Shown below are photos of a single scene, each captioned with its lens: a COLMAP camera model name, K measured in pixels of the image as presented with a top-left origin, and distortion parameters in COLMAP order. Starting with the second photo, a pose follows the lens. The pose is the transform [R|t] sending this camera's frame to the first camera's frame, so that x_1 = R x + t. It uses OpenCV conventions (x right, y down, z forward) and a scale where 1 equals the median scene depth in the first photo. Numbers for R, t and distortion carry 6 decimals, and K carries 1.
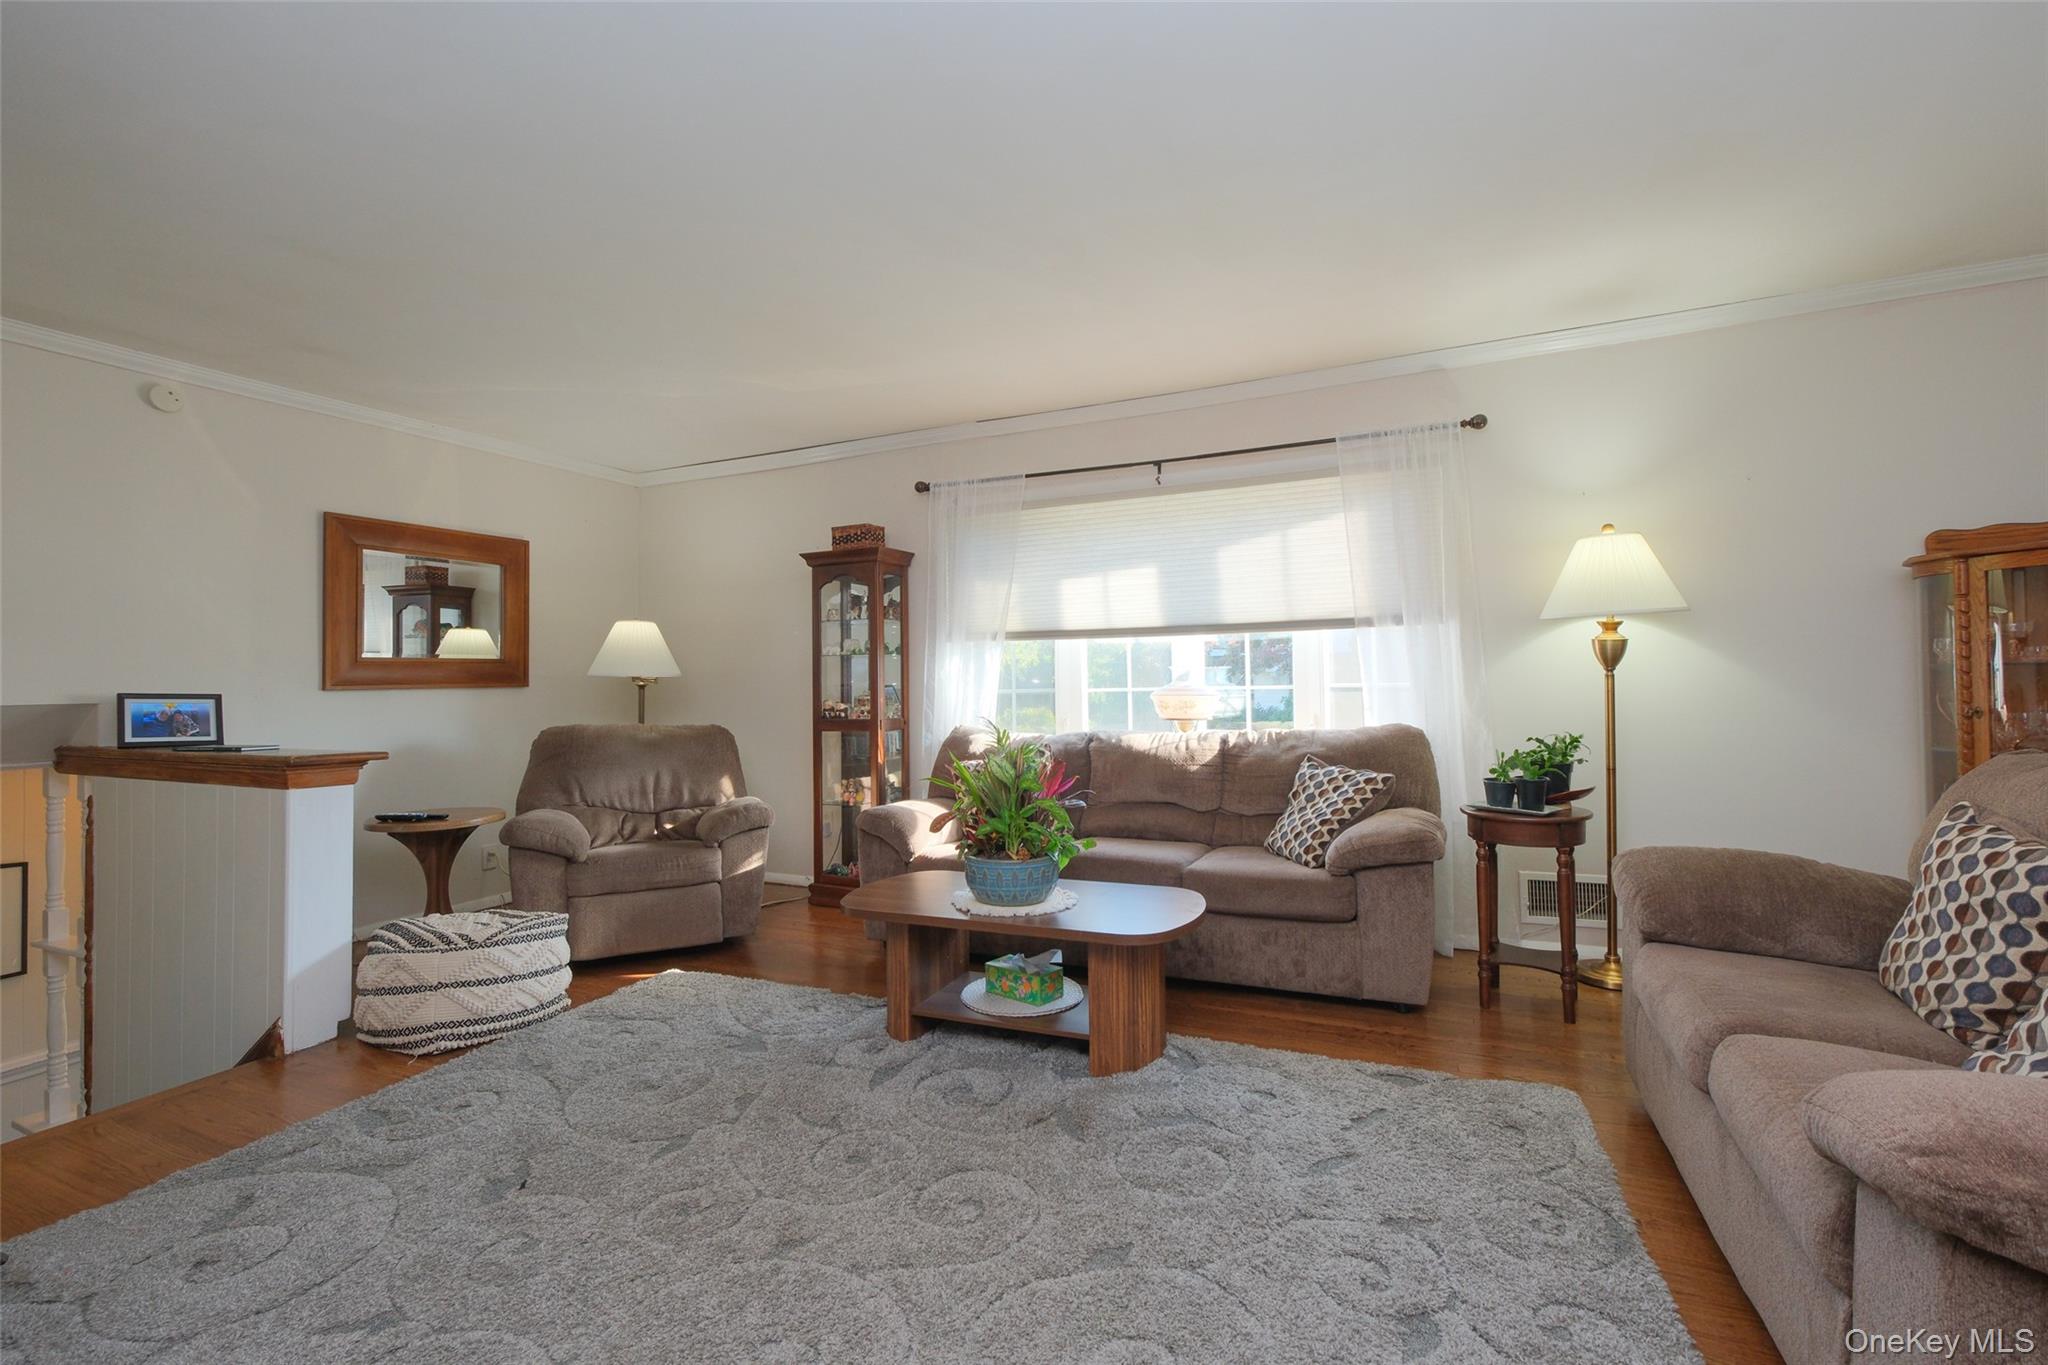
lens RADIAL K [[890.6, 0, 1024.0], [0, 890.6, 682.5], [0, 0, 1]] dist [-0.000285, -0.000696]
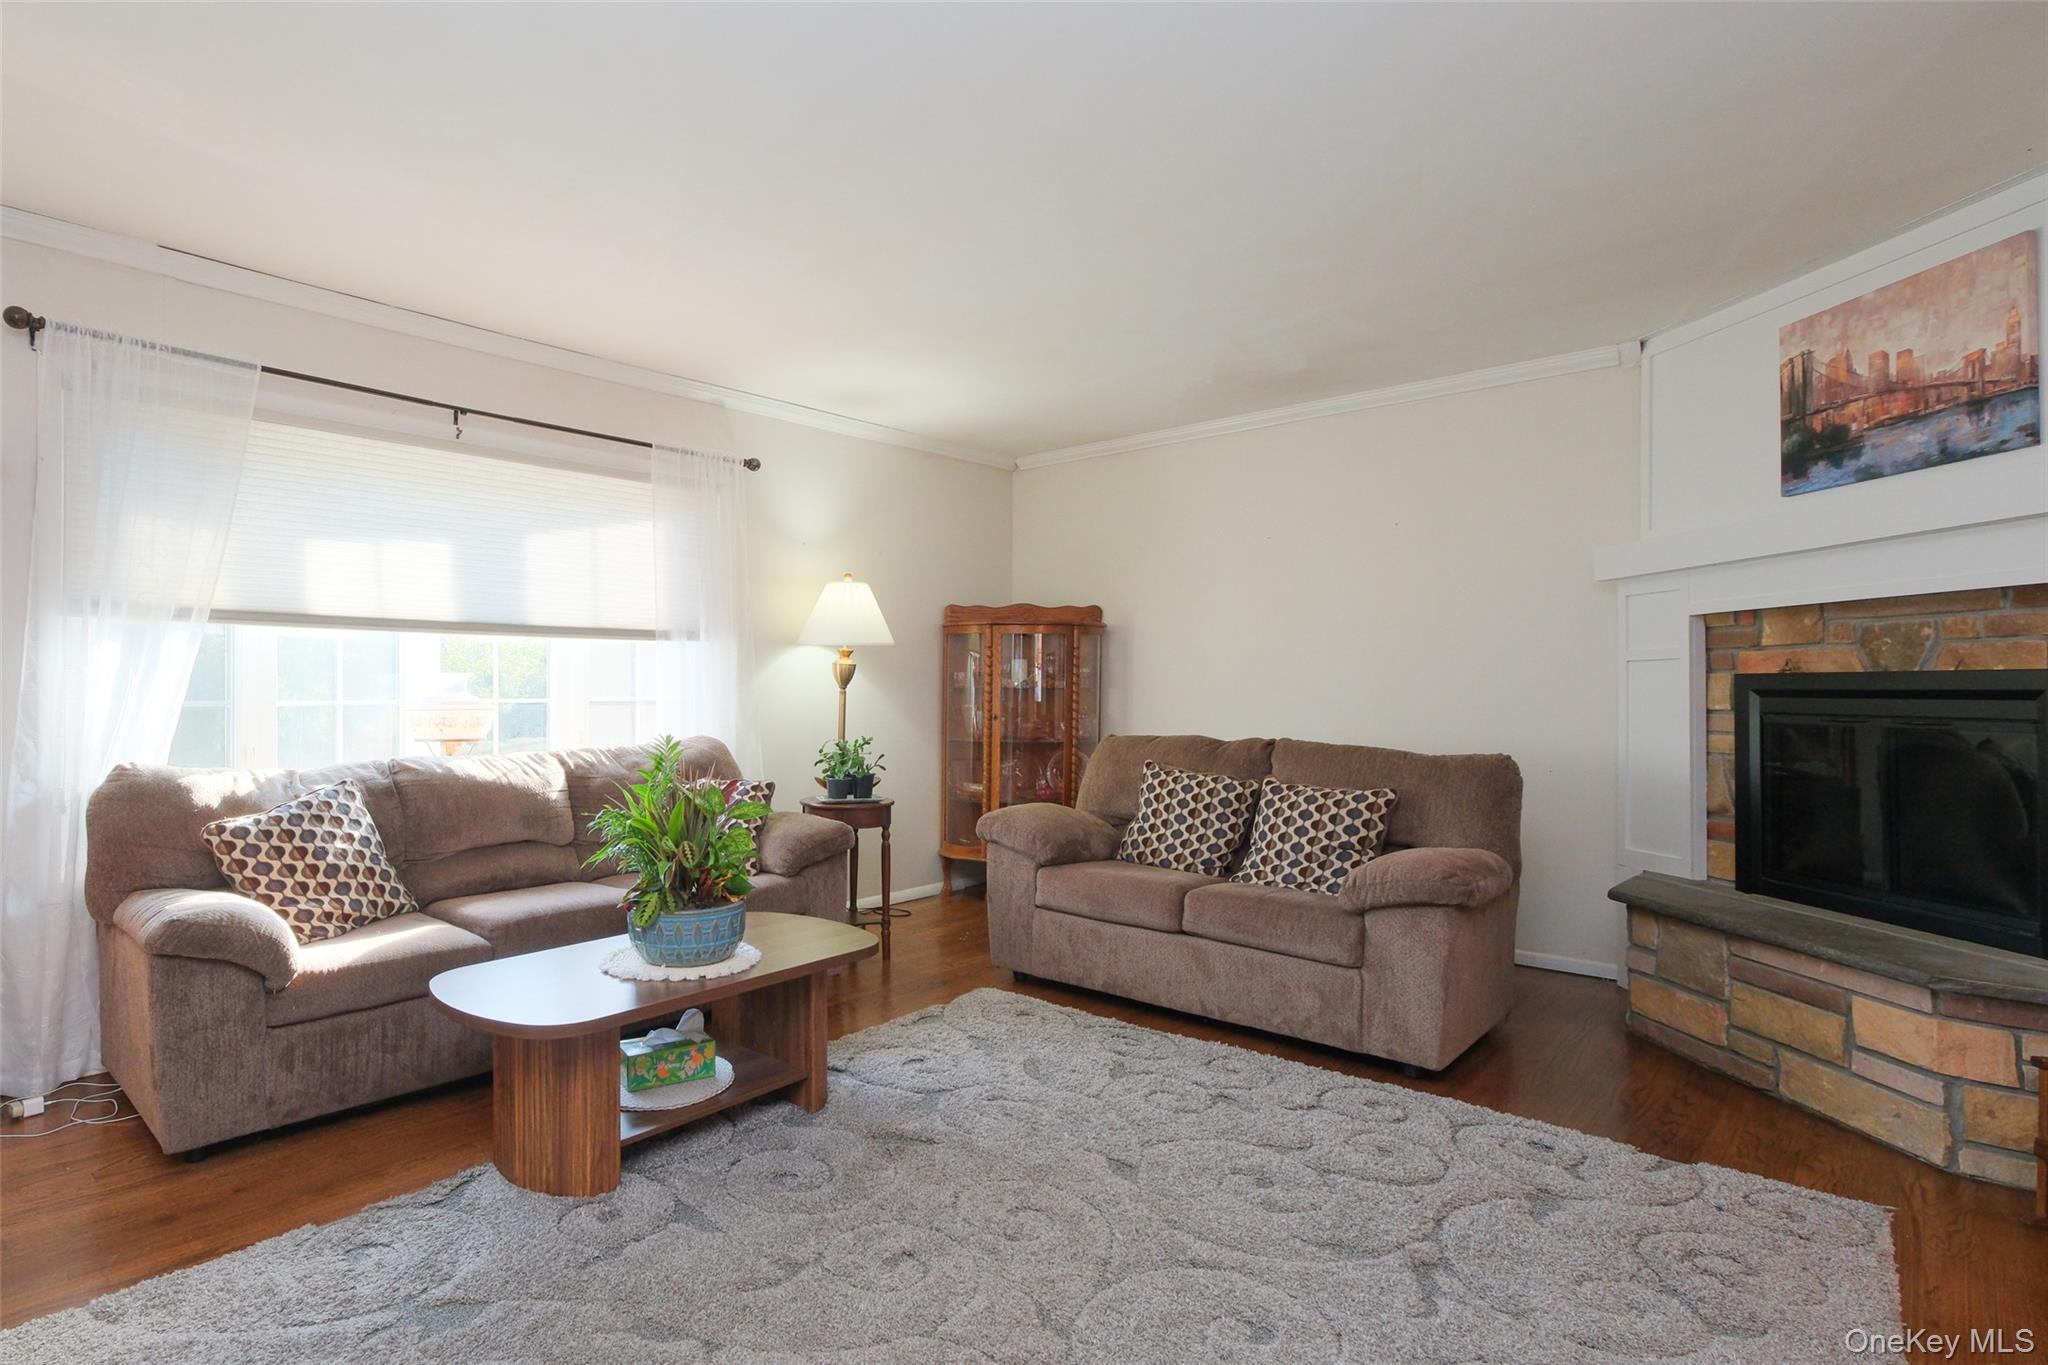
lens RADIAL K [[1042.1, 0, 885.6], [0, 1042.1, 701.5], [0, 0, 1]] dist [0.000198, -0.001372]
pose [[0.344158, -0.000371, 0.938912, -0.630786], [-0.012599, 0.999908, 0.005013, -0.002260], [-0.938827, -0.013555, 0.344122, 0.366722]]
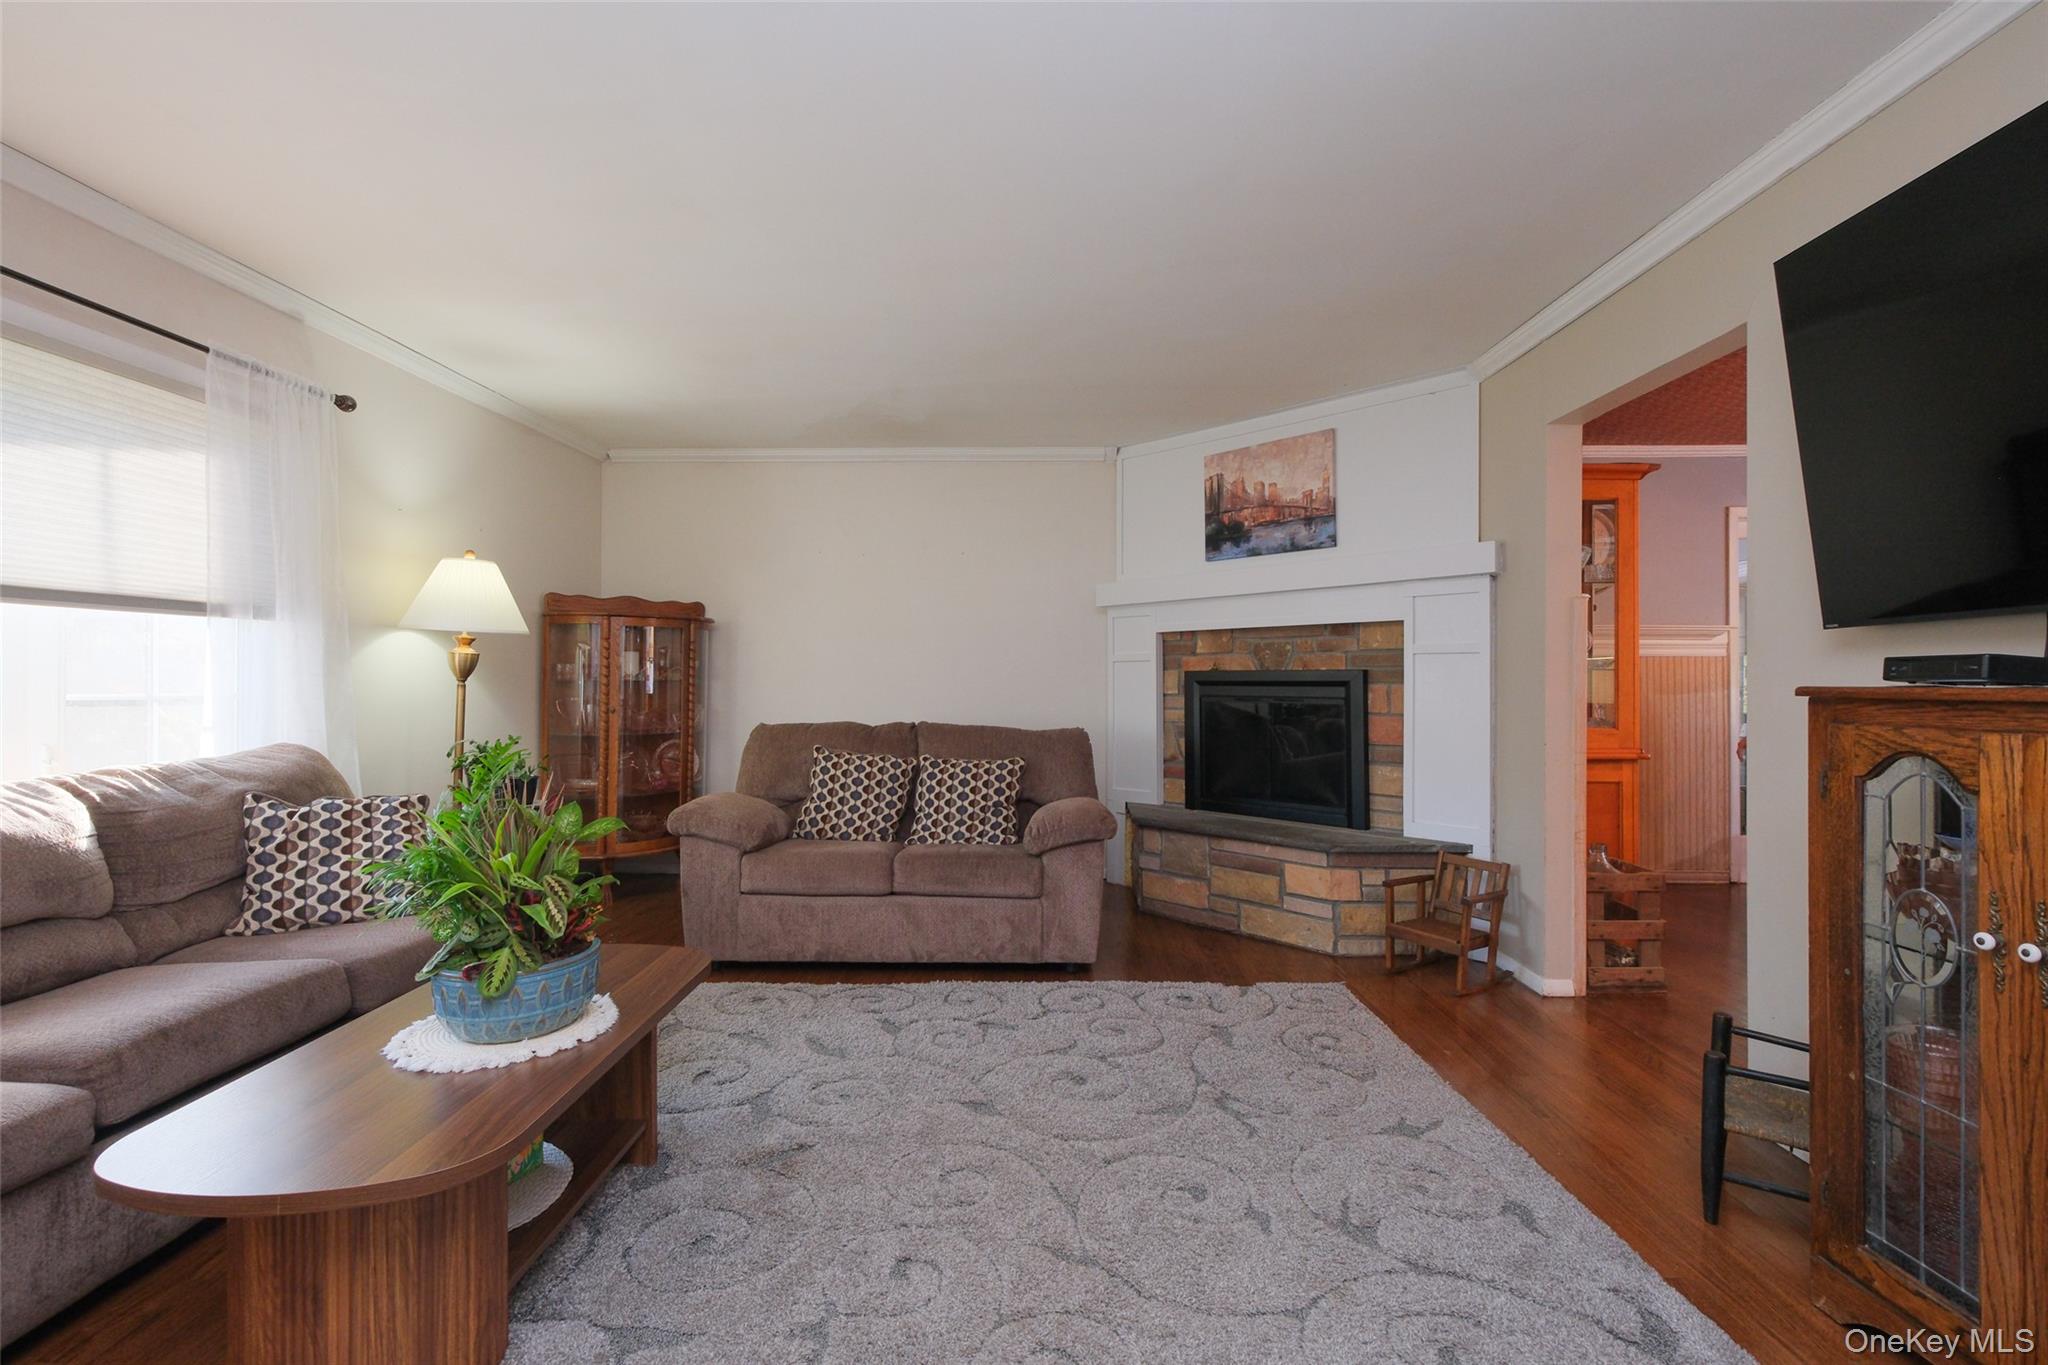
lens RADIAL K [[890.6, 0, 1024.0], [0, 890.6, 682.5], [0, 0, 1]] dist [-0.000285, -0.000696]
pose [[-0.390442, 0.007943, 0.920593, -0.557482], [-0.003315, 0.999944, -0.010034, -0.002349], [-0.920622, -0.006970, -0.390394, 0.678687]]
